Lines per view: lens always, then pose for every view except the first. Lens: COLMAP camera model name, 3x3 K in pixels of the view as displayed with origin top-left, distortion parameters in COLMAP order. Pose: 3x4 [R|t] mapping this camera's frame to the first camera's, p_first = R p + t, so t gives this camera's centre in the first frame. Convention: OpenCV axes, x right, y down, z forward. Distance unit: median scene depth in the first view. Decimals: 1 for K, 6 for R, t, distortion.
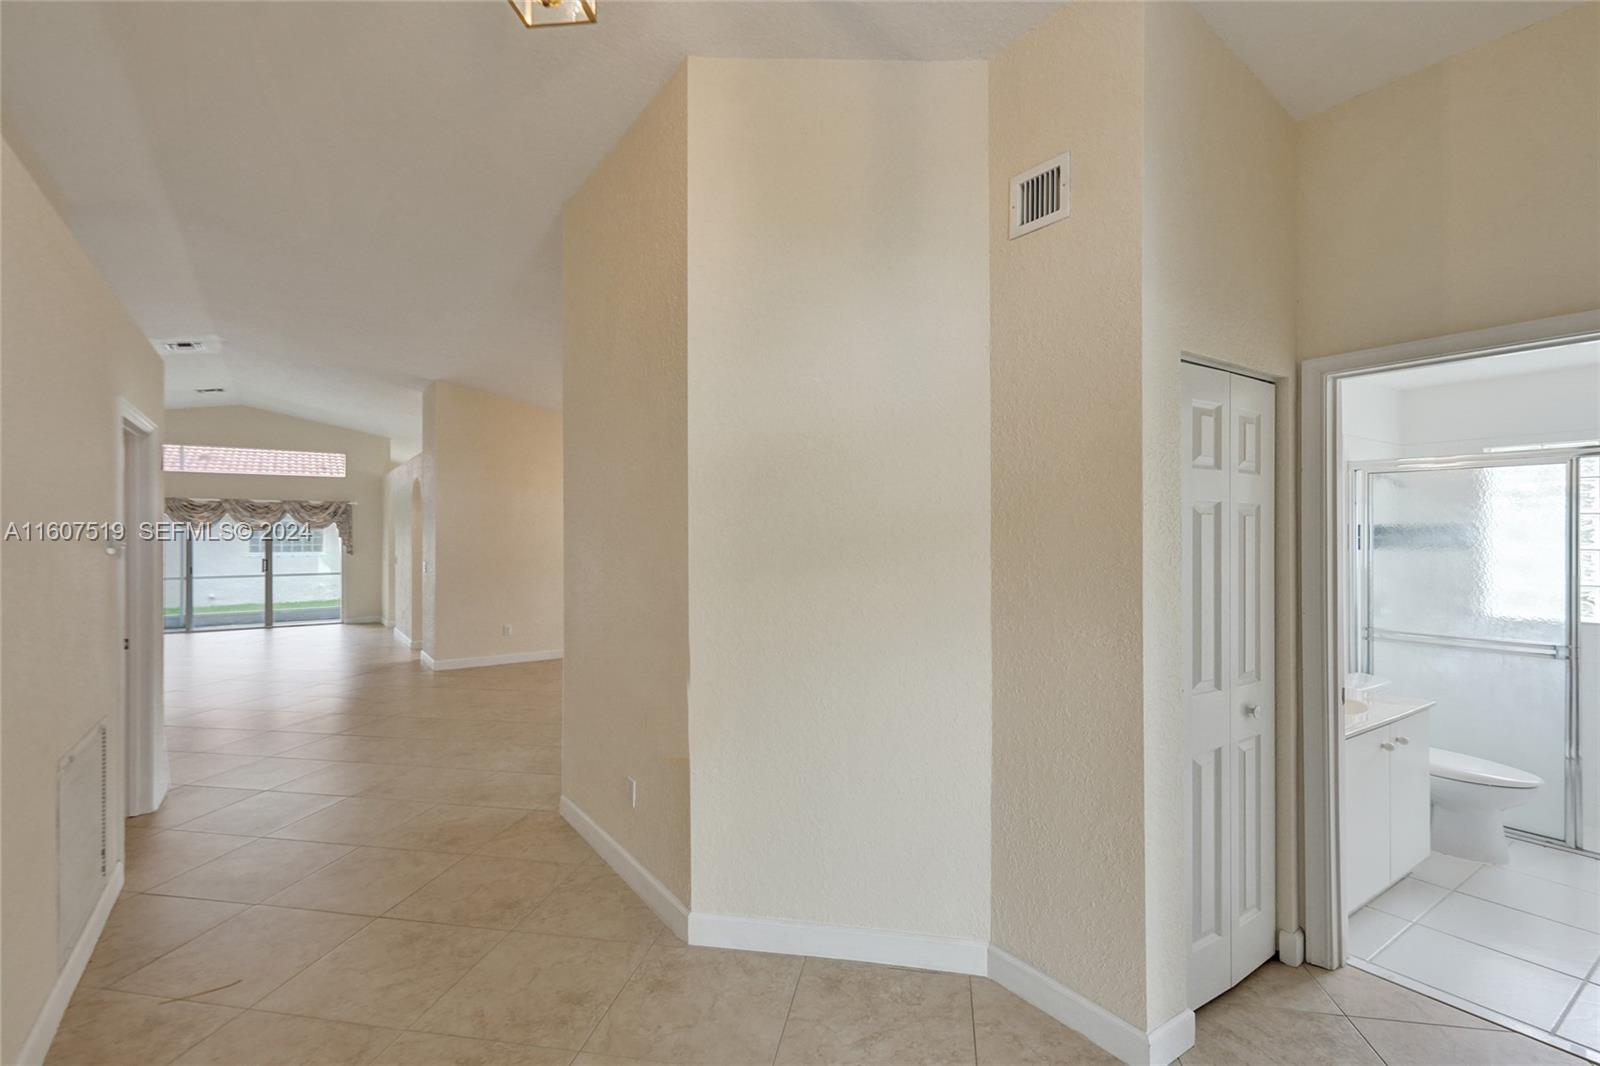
lens RADIAL K [[744.0, 0, 807.1], [0, 744.0, 527.4], [0, 0, 1]] dist [0.002620, -0.000185]
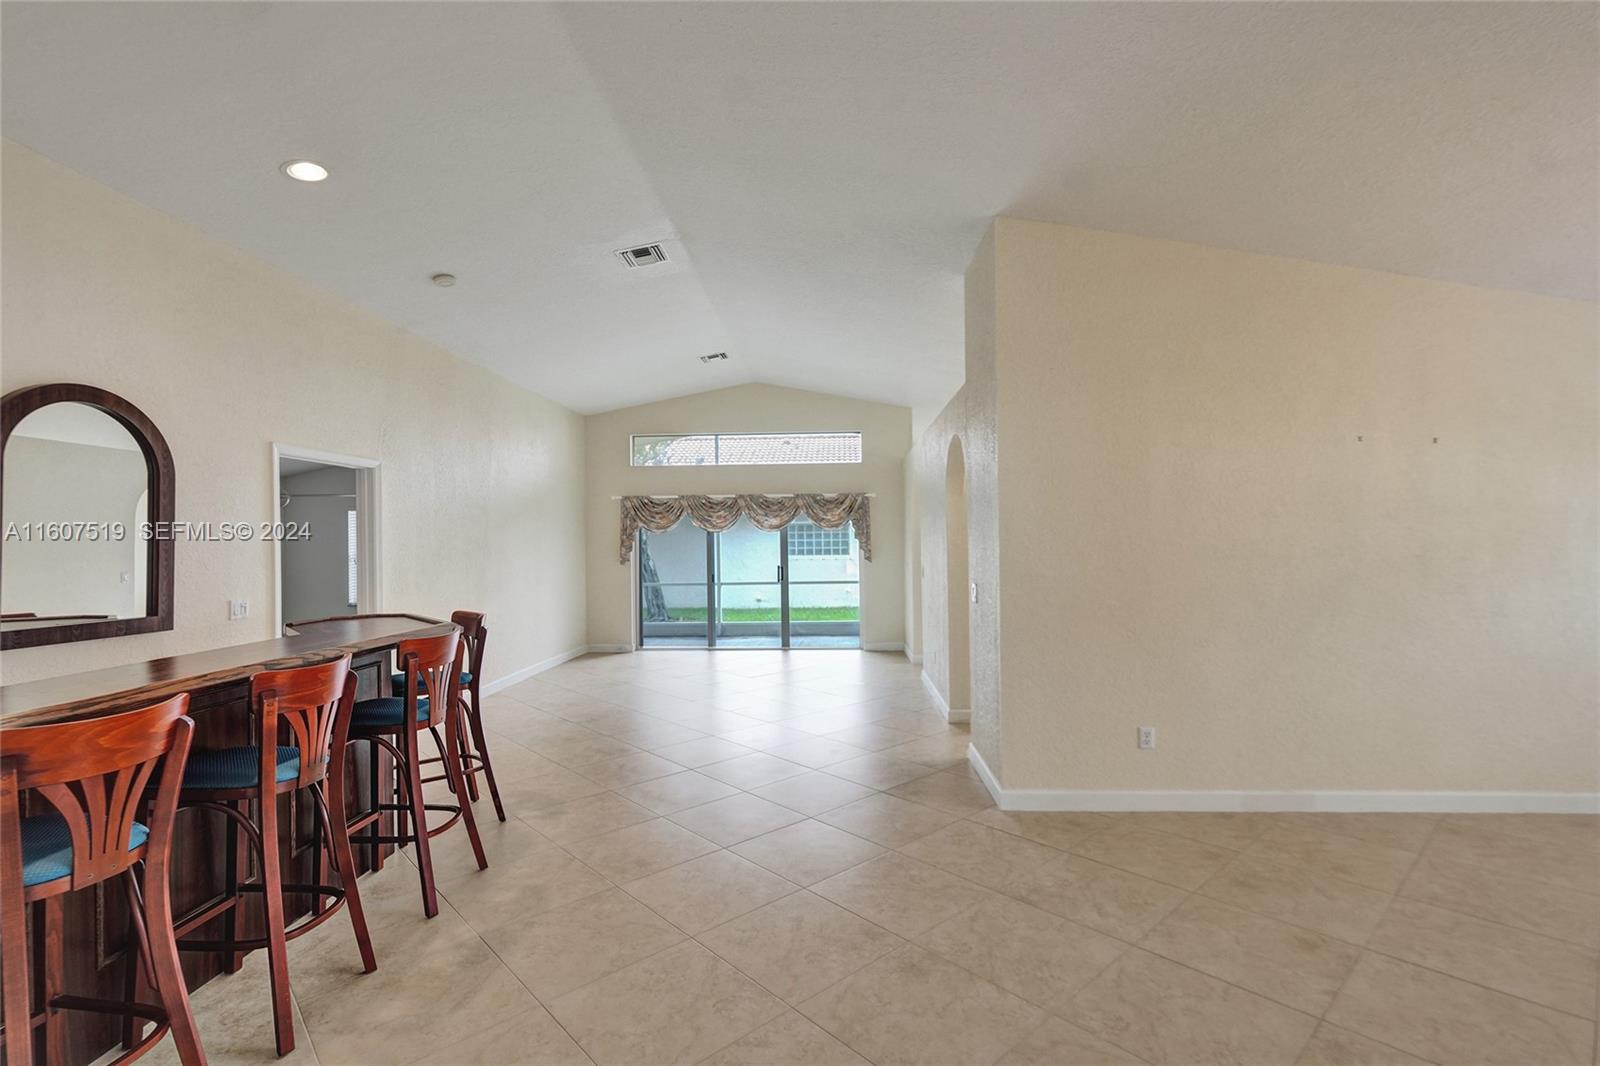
lens RADIAL K [[744.0, 0, 795.5], [0, 744.0, 533.9], [0, 0, 1]] dist [0.002620, -0.000185]
pose [[0.787581, -0.012479, -0.616085, -0.206693], [0.017212, 0.999850, 0.001752, 0.005599], [0.615971, -0.011984, 0.787678, 0.362096]]
